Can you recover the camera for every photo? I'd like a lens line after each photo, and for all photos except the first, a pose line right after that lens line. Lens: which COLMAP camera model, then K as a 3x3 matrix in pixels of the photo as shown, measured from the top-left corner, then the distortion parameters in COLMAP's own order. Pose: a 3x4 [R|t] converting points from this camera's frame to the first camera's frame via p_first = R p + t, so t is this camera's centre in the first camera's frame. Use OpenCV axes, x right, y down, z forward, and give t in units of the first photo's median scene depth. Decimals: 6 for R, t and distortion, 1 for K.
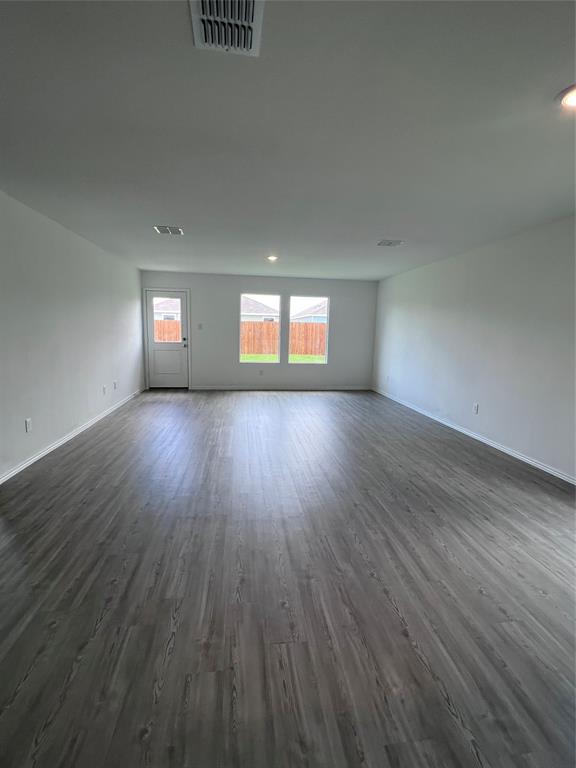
lens RADIAL K [[364.1, 0, 289.6], [0, 364.1, 384.3], [0, 0, 1]] dist [0.004304, 0.000140]
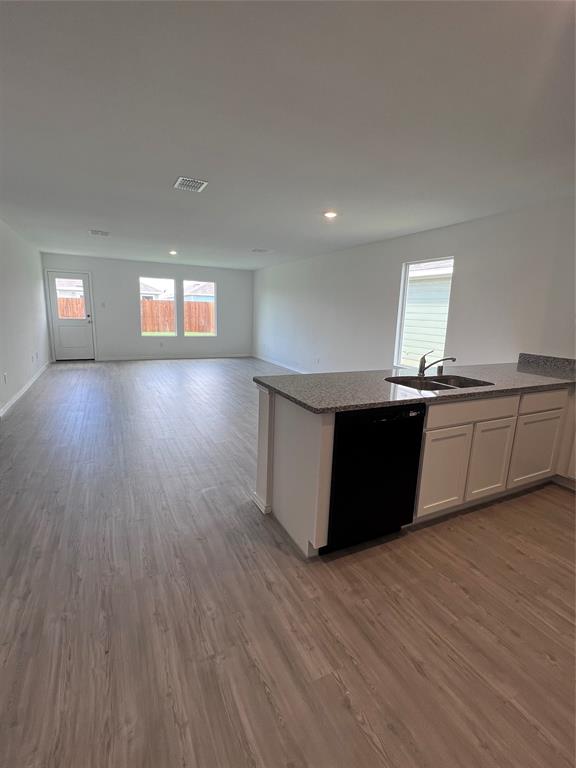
lens RADIAL K [[364.1, 0, 290.5], [0, 364.1, 384.7], [0, 0, 1]] dist [0.004304, 0.000140]
pose [[0.947447, -0.055704, 0.315026, -0.062859], [0.037419, 0.997261, 0.063800, 0.040516], [-0.317717, -0.048659, 0.946936, -0.285632]]
